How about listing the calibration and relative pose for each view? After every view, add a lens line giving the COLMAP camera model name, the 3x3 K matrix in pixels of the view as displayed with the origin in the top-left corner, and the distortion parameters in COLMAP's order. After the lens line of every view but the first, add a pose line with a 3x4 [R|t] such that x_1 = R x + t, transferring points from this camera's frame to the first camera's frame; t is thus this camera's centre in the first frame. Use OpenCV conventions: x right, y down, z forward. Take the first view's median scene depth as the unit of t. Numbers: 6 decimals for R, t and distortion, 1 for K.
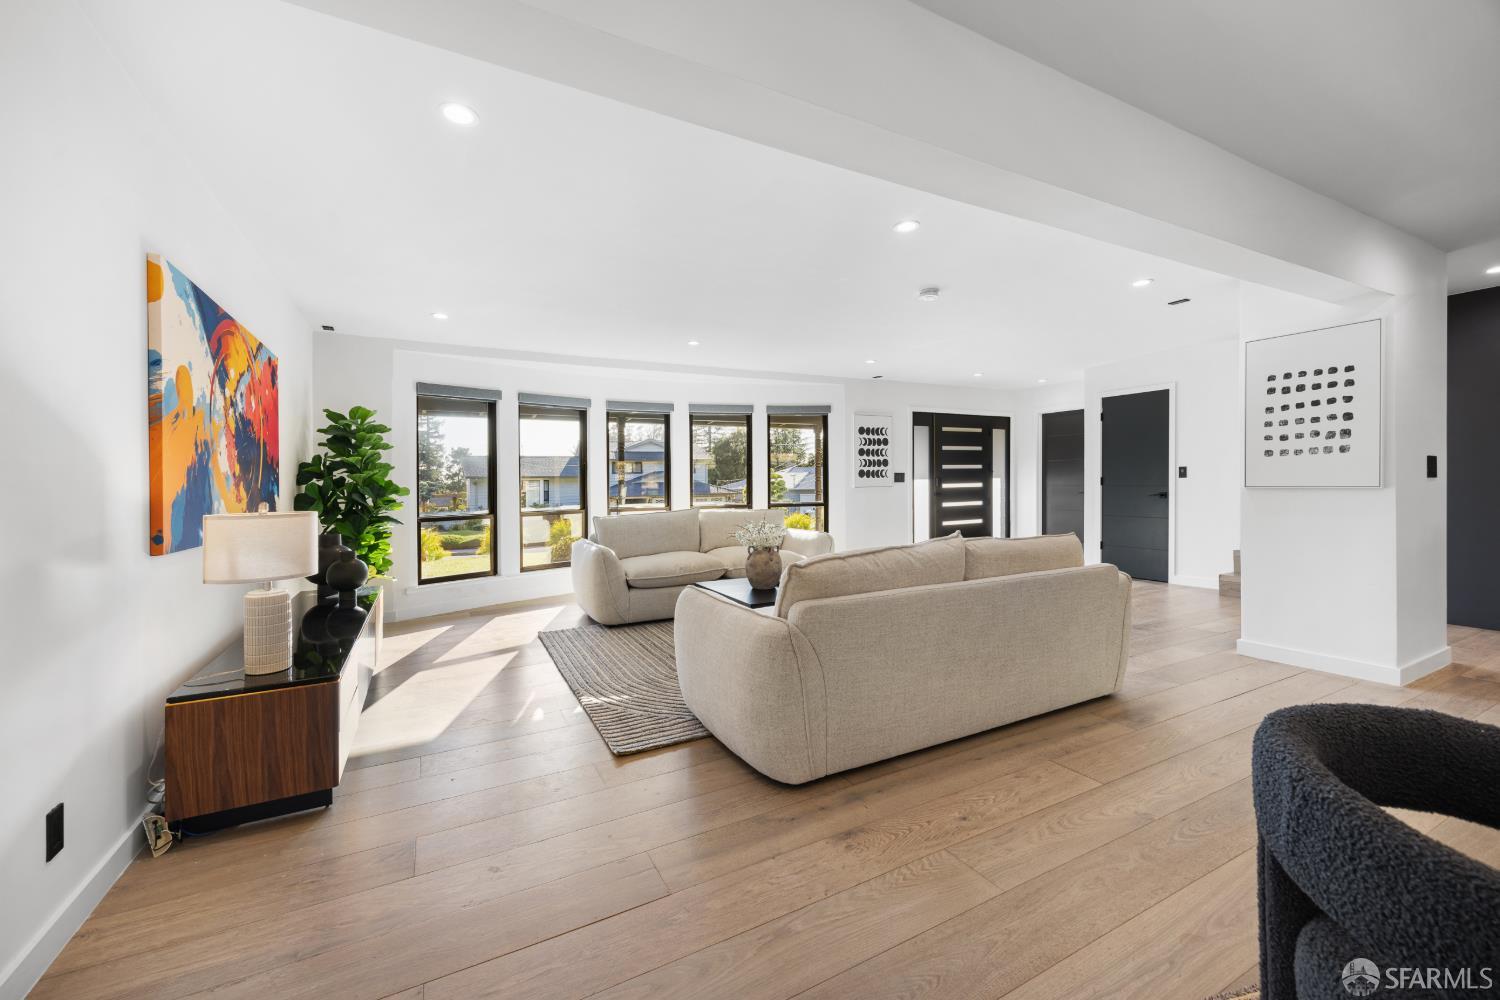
lens RADIAL K [[599.2, 0, 750.5], [0, 599.2, 484.2], [0, 0, 1]] dist [0.010123, 0.000163]
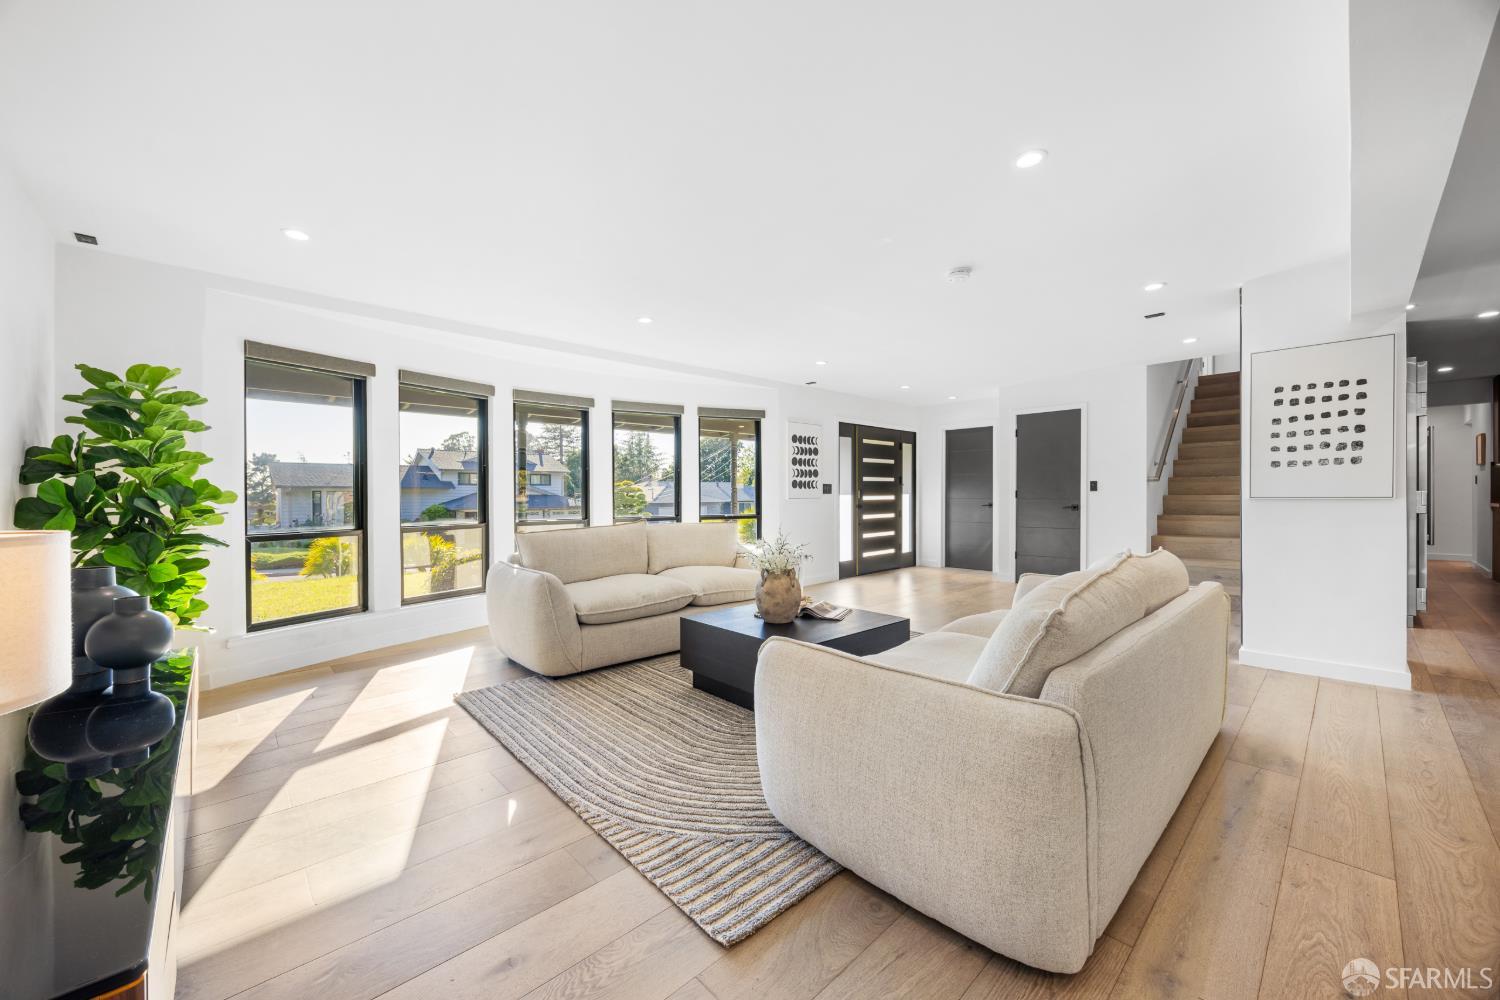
lens RADIAL K [[564.5, 0, 750.1], [0, 564.5, 502.1], [0, 0, 1]] dist [-0.002003, -0.000465]
pose [[0.965421, 0.005717, 0.260632, -0.177482], [-0.007306, 0.999960, 0.005127, 0.010330], [-0.260593, -0.006854, 0.965425, 0.243215]]
